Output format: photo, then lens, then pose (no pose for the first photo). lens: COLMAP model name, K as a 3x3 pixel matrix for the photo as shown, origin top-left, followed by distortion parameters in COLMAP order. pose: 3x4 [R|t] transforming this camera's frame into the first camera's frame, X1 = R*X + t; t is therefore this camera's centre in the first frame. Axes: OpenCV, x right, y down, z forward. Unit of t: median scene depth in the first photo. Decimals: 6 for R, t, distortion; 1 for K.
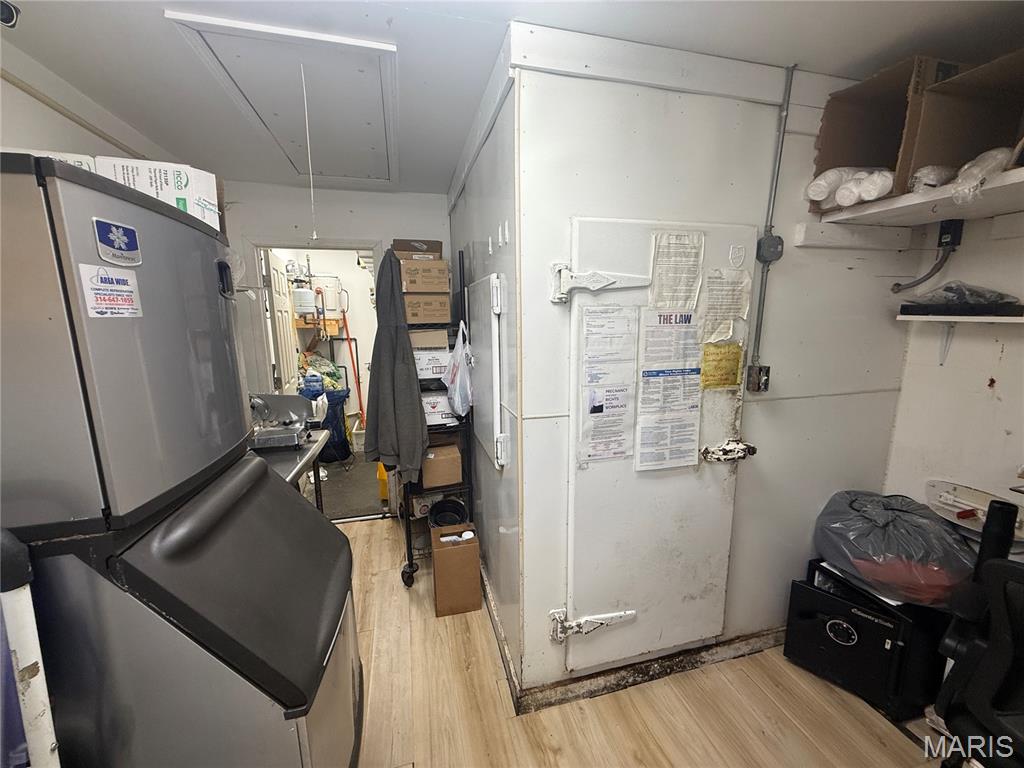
lens RADIAL K [[408.9, 0, 513.8], [0, 408.9, 387.4], [0, 0, 1]] dist [-0.002913, -0.000307]
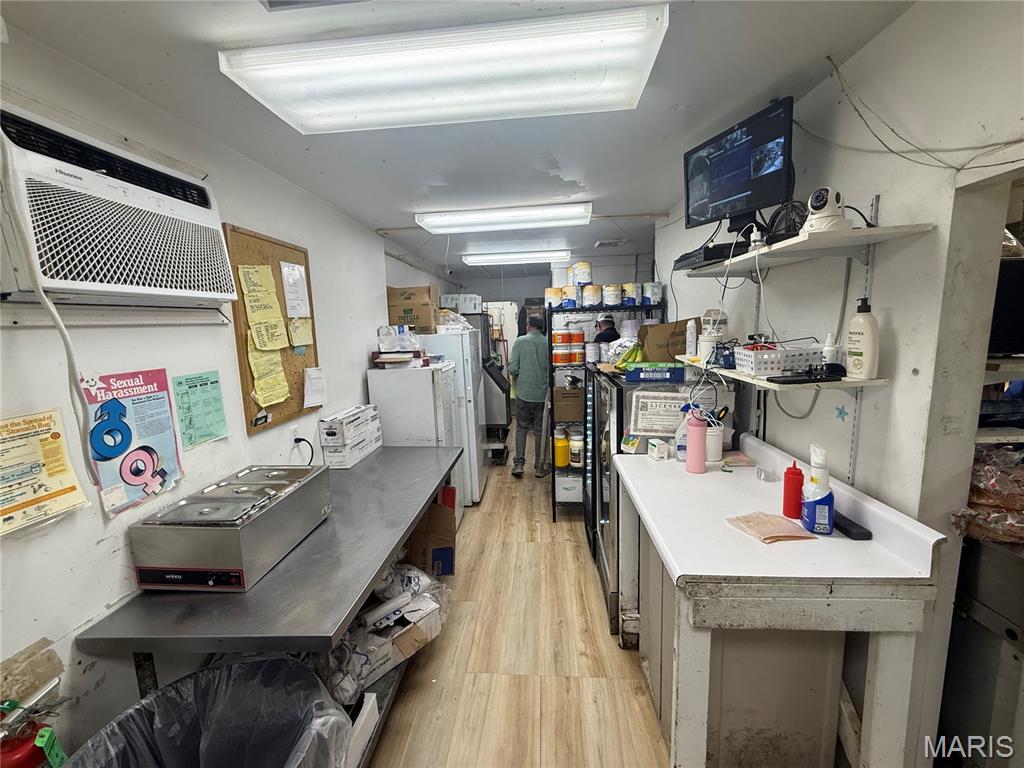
lens RADIAL K [[408.9, 0, 510.7], [0, 408.9, 387.9], [0, 0, 1]] dist [-0.002913, -0.000307]
pose [[0.943683, 0.031835, -0.329317, 0.267626], [-0.037031, 0.999269, -0.009515, 0.124686], [0.328773, 0.021174, 0.944172, -0.804042]]
